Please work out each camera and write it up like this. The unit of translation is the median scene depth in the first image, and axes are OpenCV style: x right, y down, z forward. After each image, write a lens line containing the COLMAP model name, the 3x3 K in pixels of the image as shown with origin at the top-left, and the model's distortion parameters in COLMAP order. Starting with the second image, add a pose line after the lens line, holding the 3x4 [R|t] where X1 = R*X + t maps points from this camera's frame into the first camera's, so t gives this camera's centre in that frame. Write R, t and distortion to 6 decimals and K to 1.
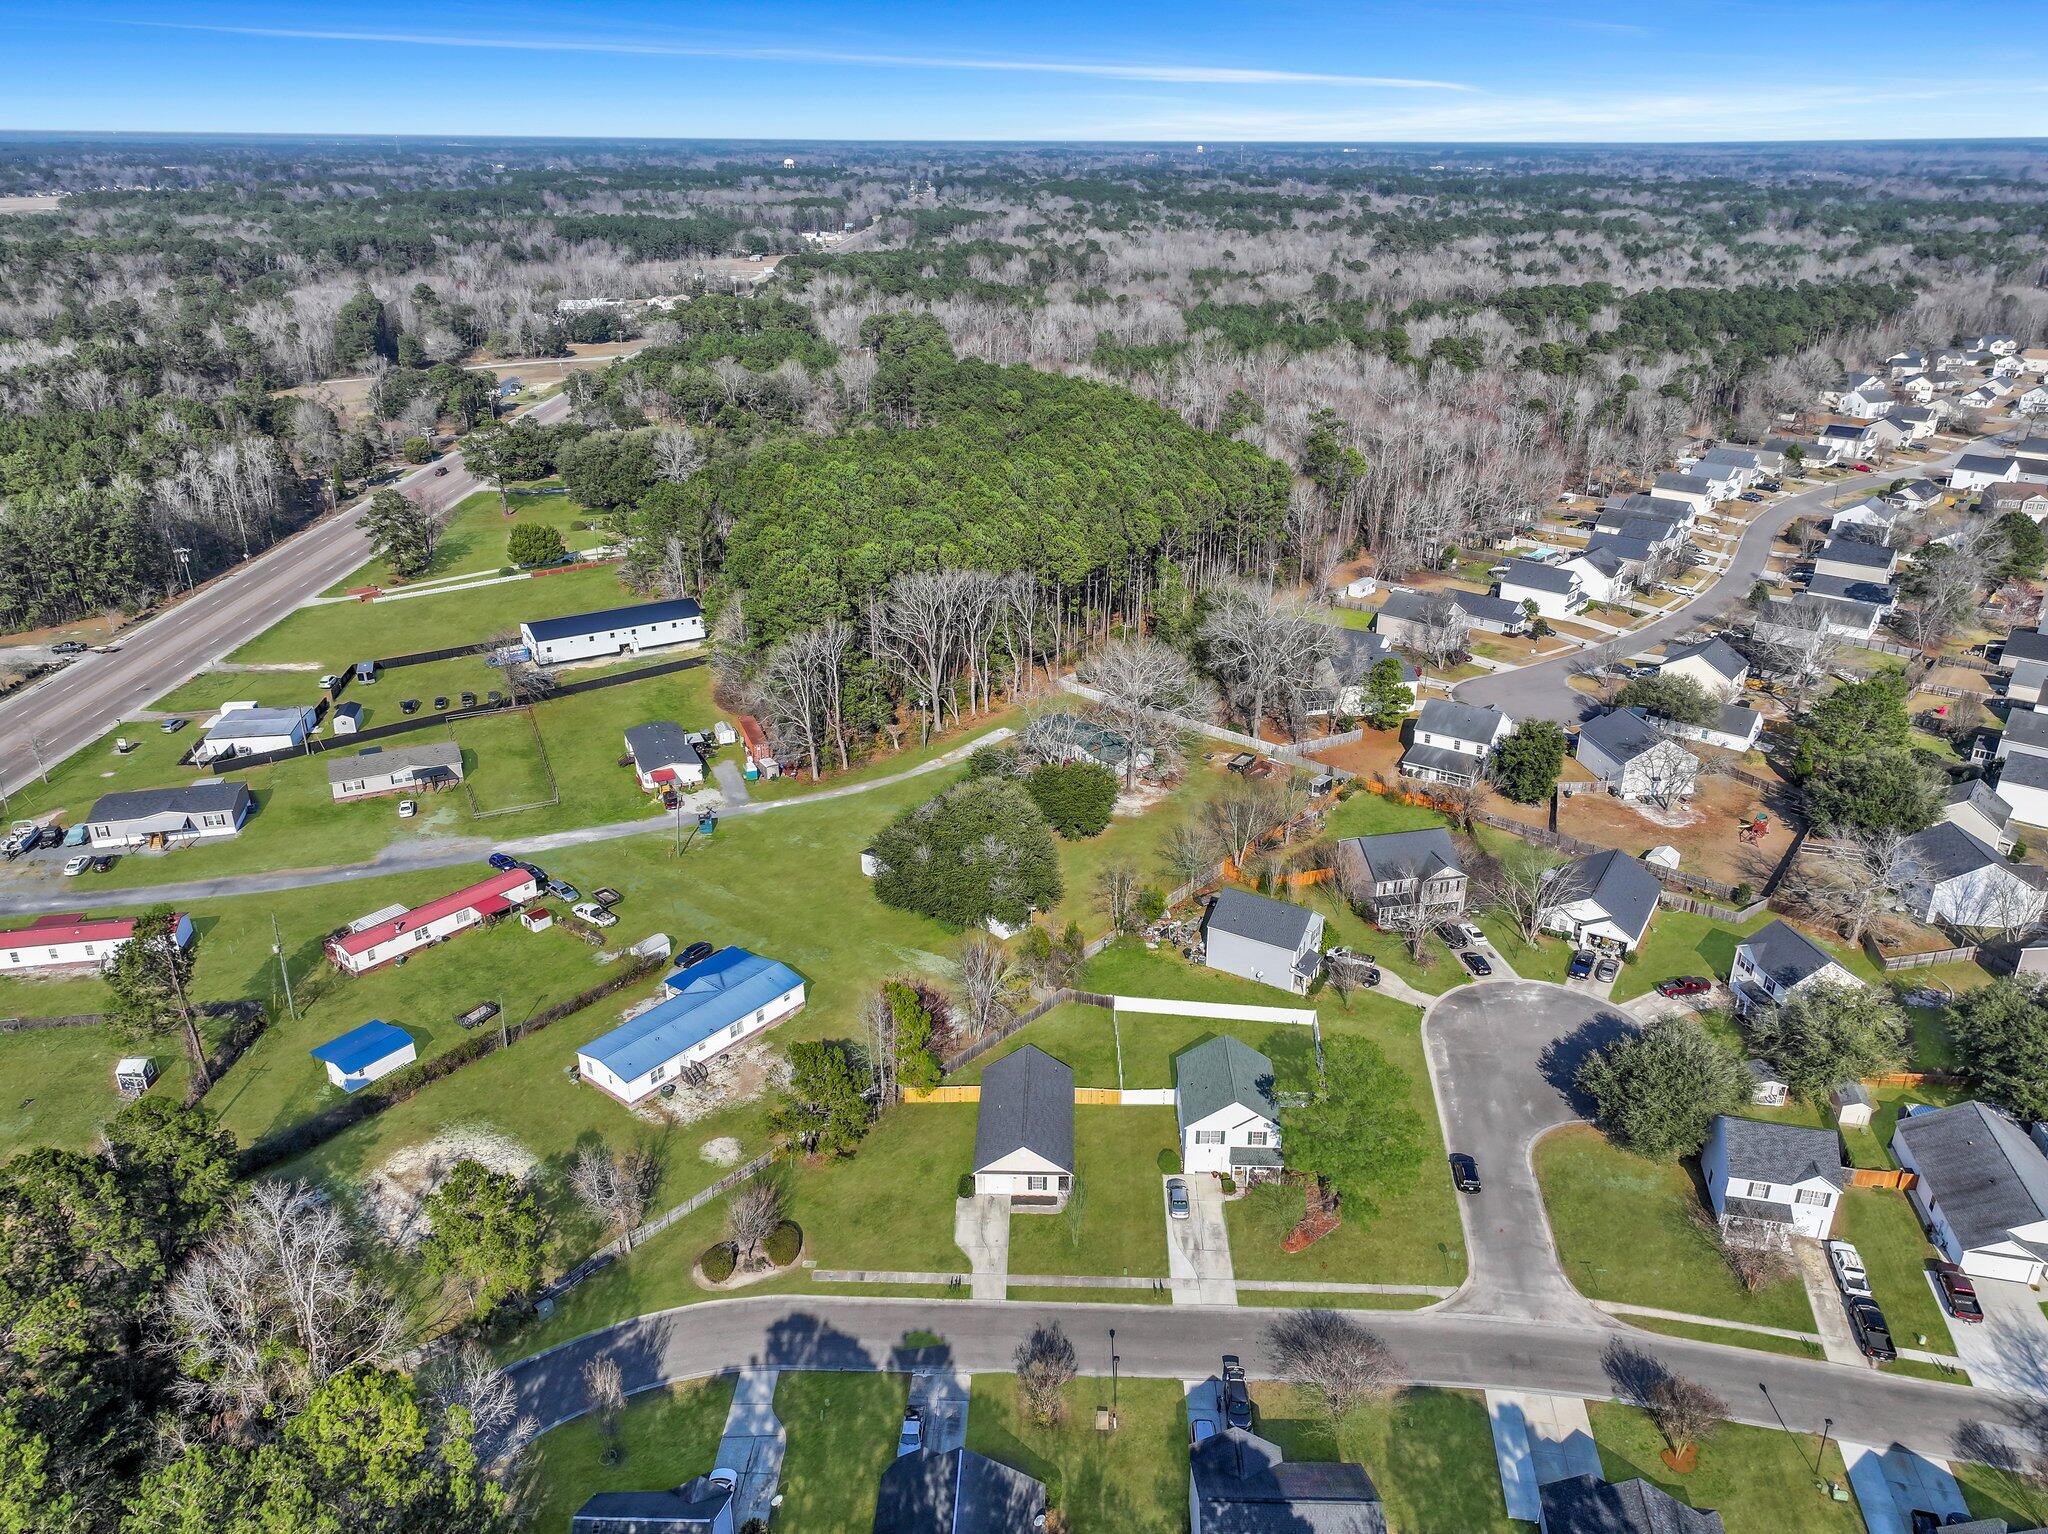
lens RADIAL K [[1431.3, 0, 1032.4], [0, 1431.3, 761.5], [0, 0, 1]] dist [0.001510, 0.011000]
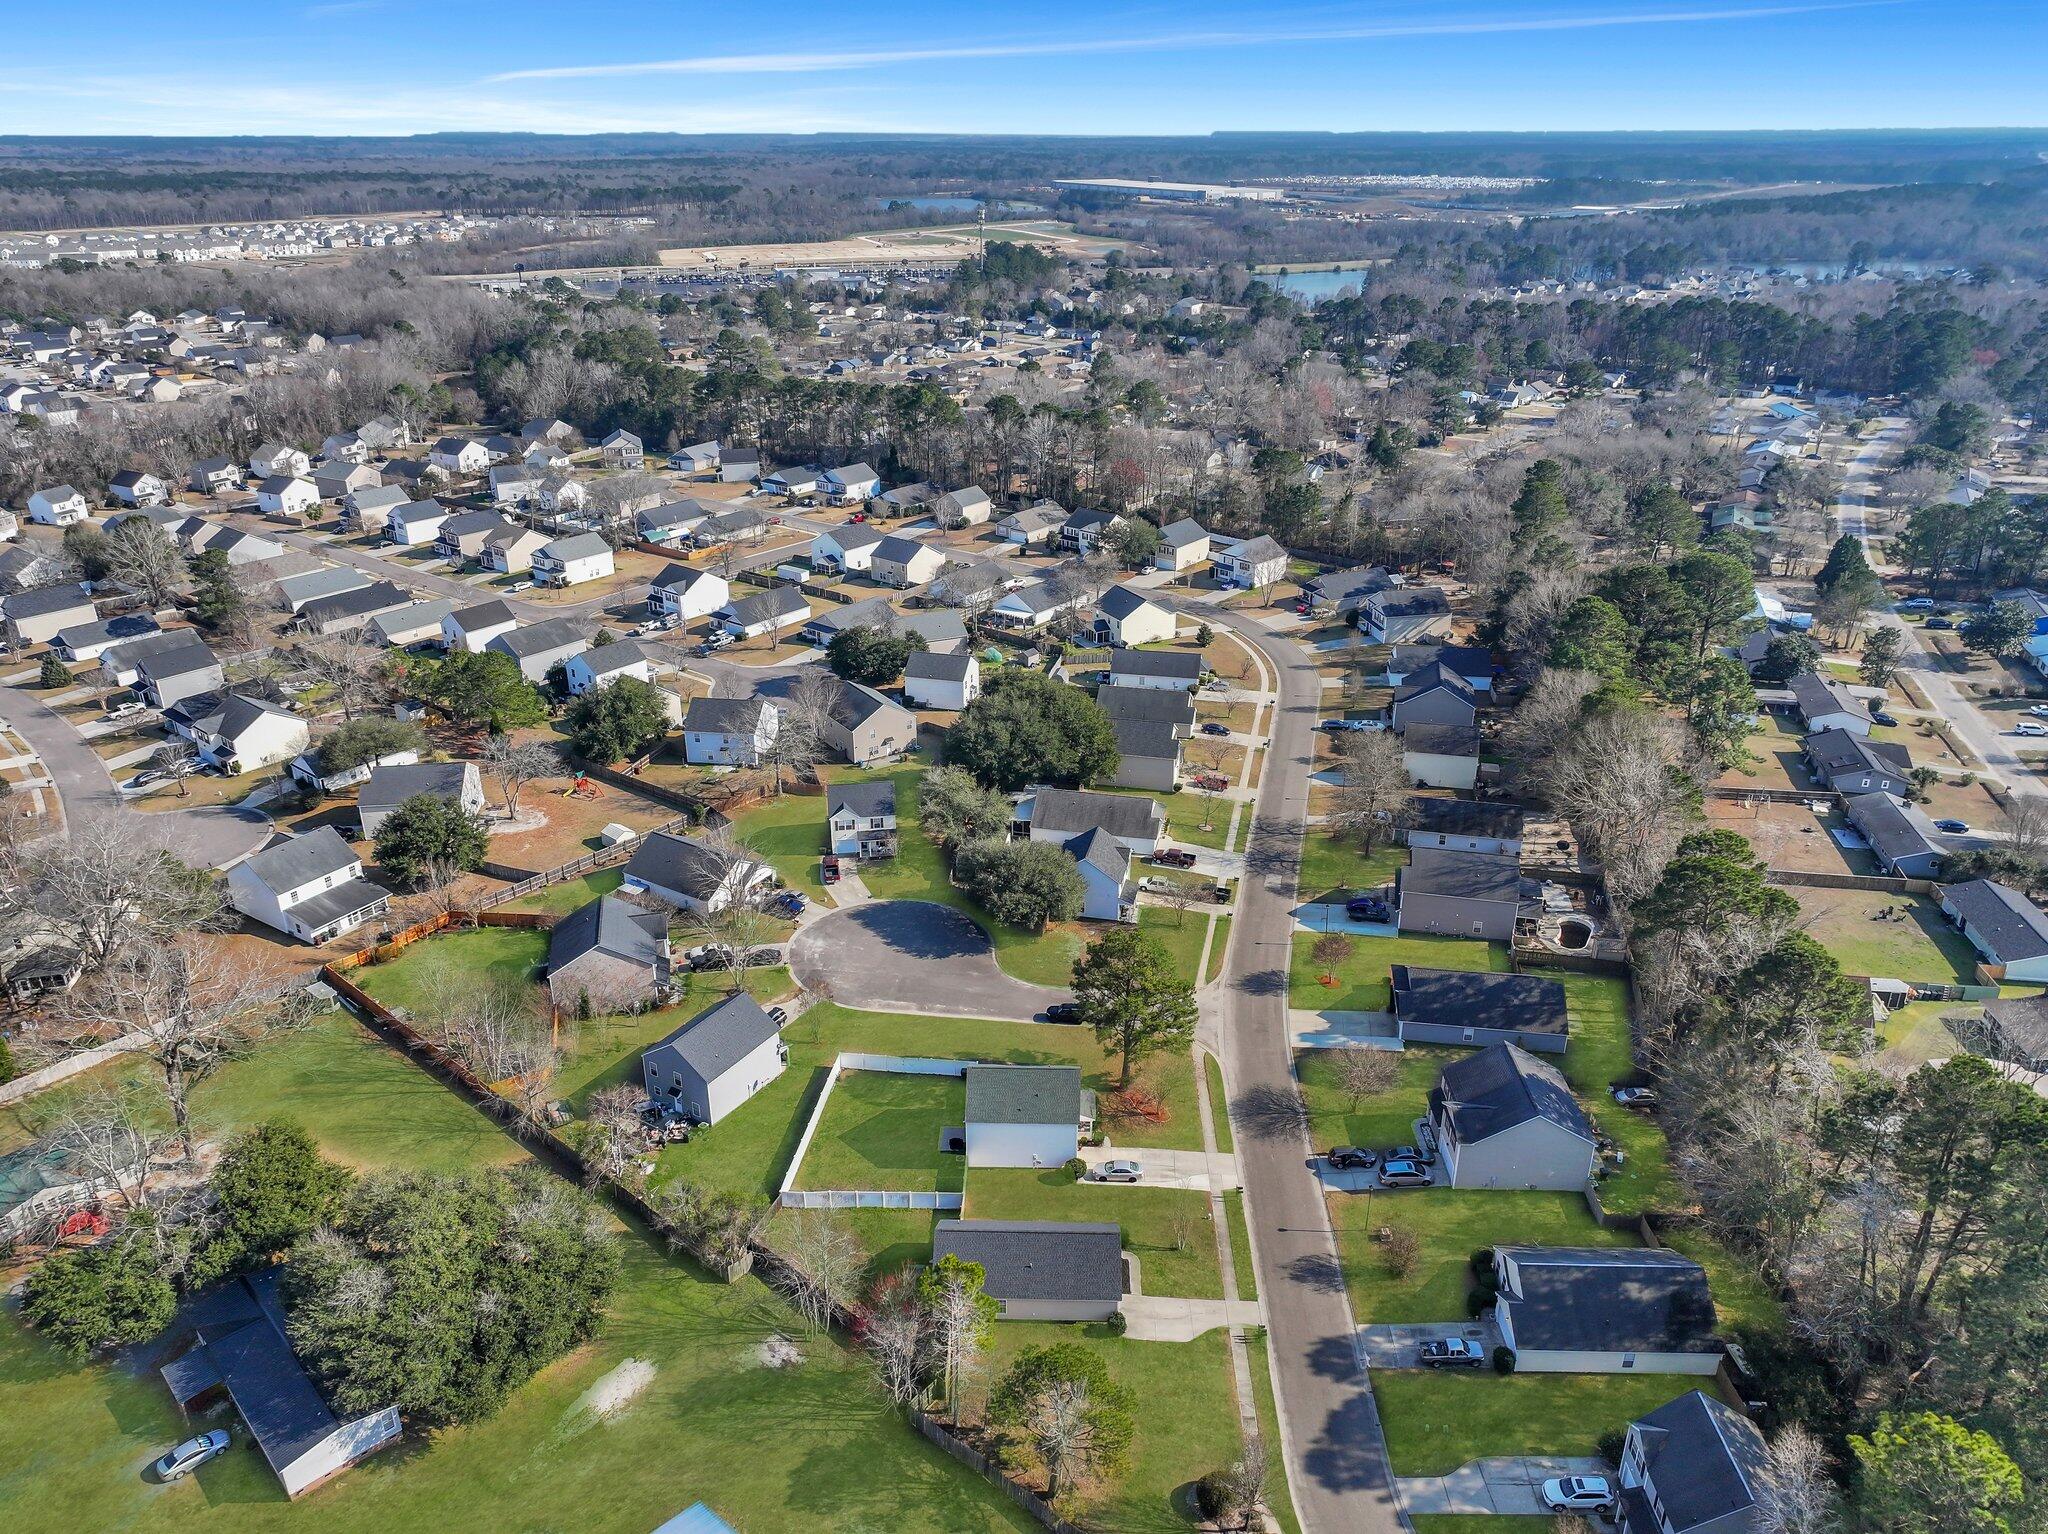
lens RADIAL K [[1431.3, 0, 1033.3], [0, 1431.3, 778.3], [0, 0, 1]] dist [0.001510, 0.011000]
pose [[0.000543, -0.413589, 0.910463, -0.560530], [0.401556, 0.833924, 0.378581, -0.271427], [-0.915834, 0.365397, 0.166532, 0.591073]]
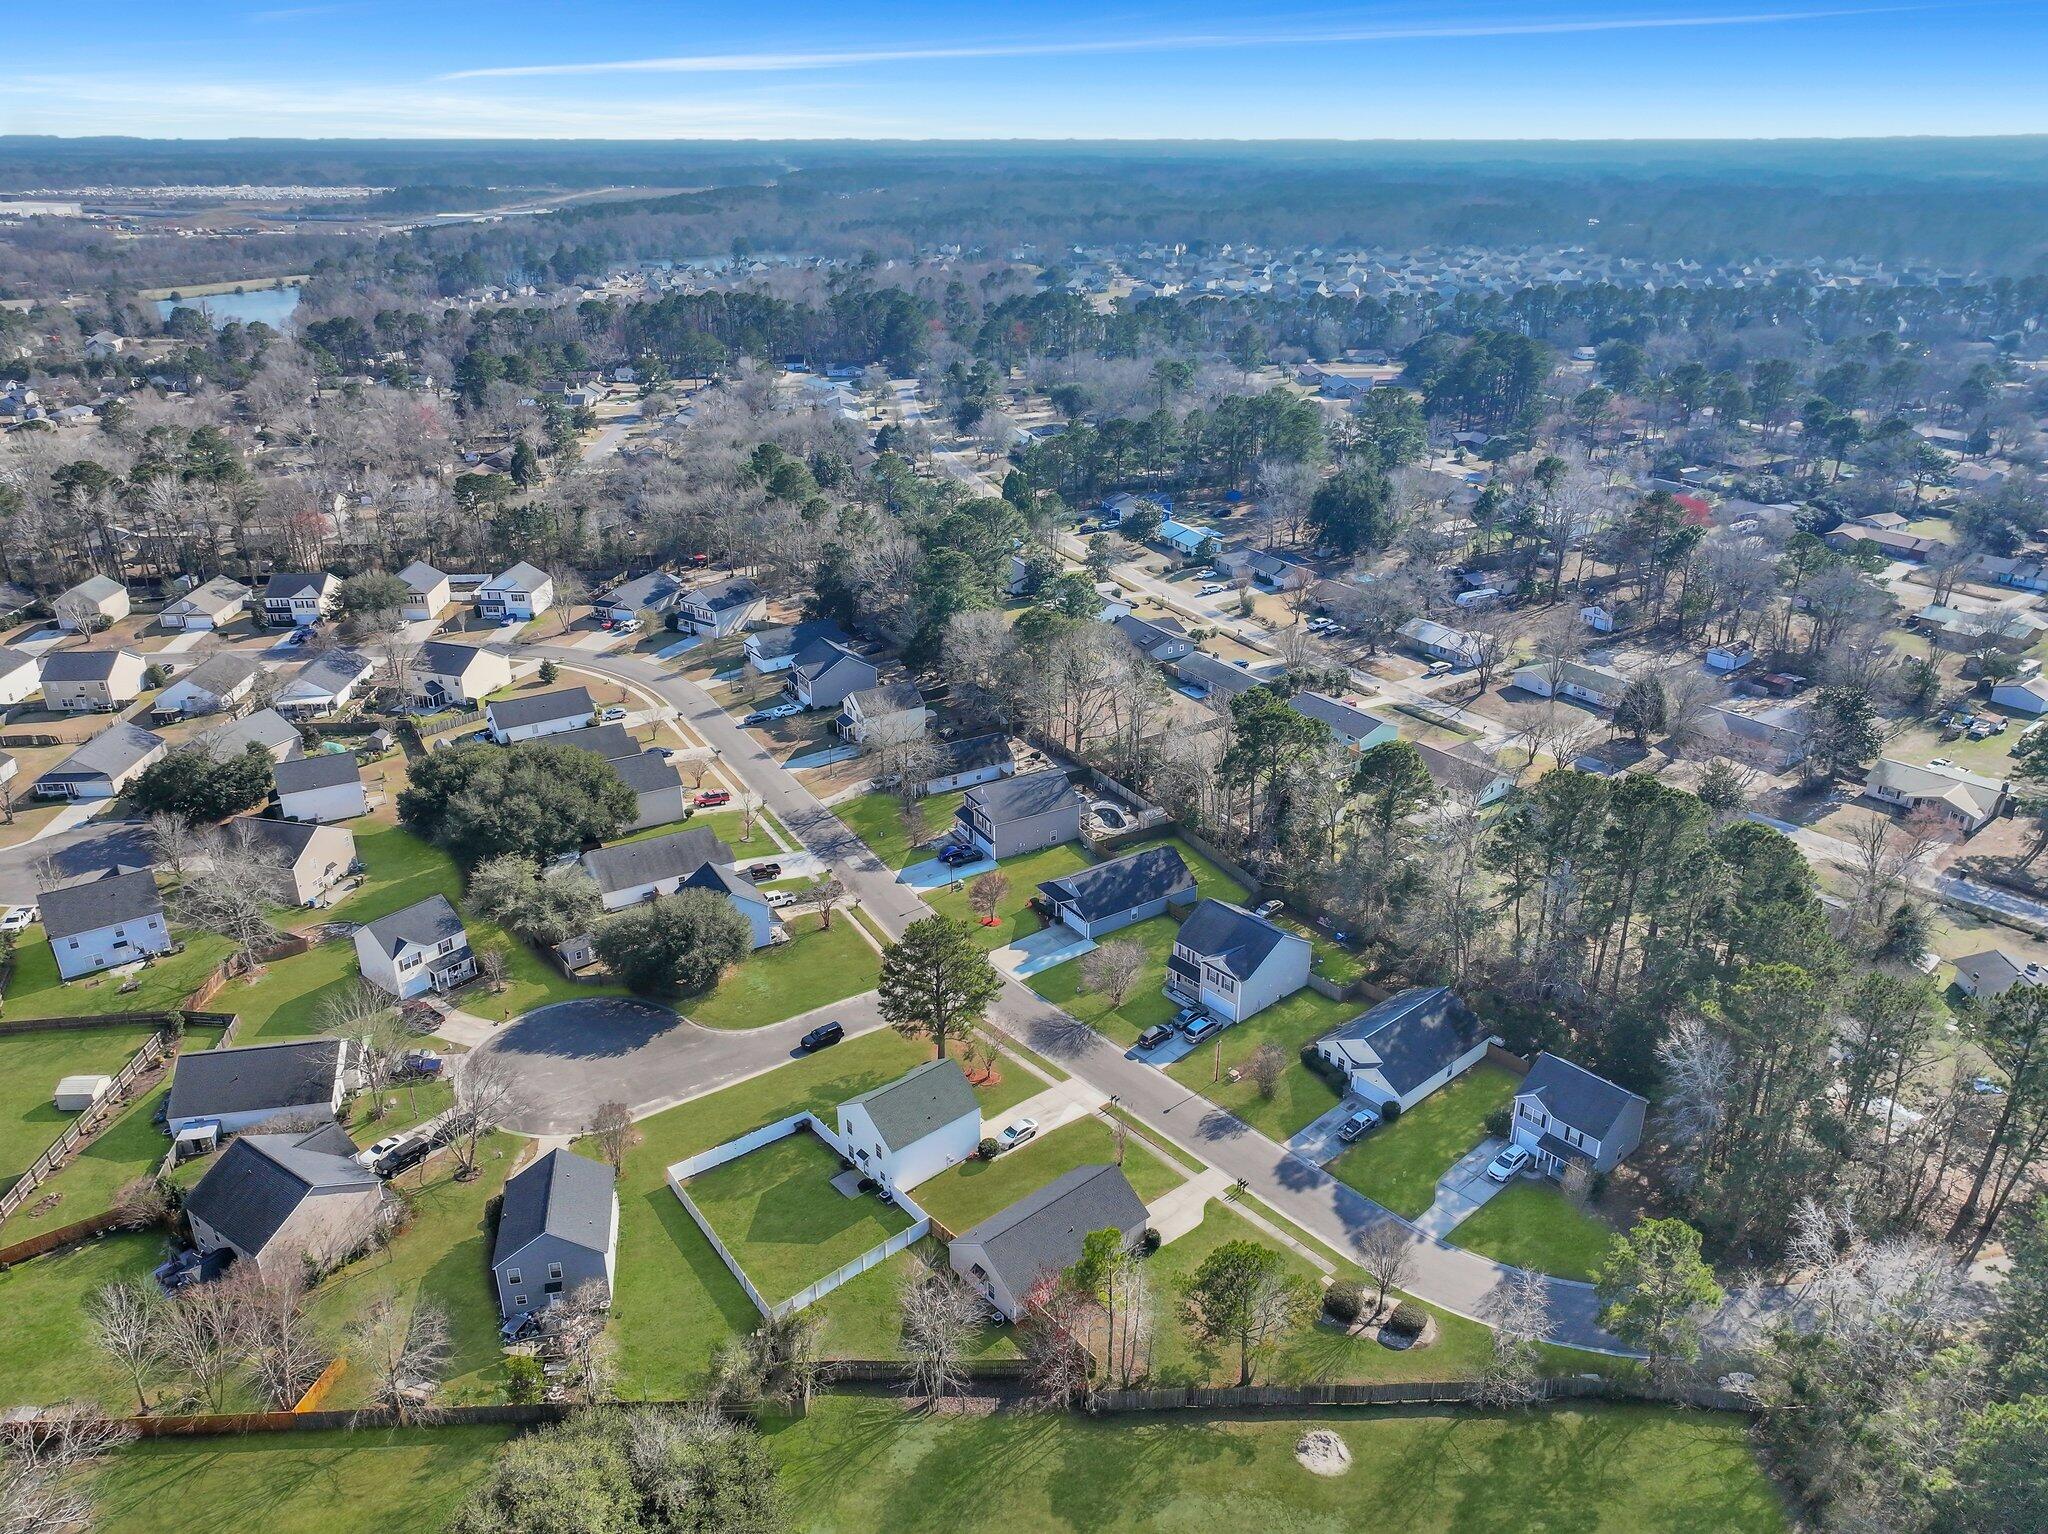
lens RADIAL K [[1431.3, 0, 1037.5], [0, 1431.3, 765.4], [0, 0, 1]] dist [0.001510, 0.011000]
pose [[-0.678387, -0.296191, 0.672355, -0.426797], [0.294210, 0.729042, 0.618012, -0.432980], [-0.673224, 0.617065, -0.407431, 0.959821]]
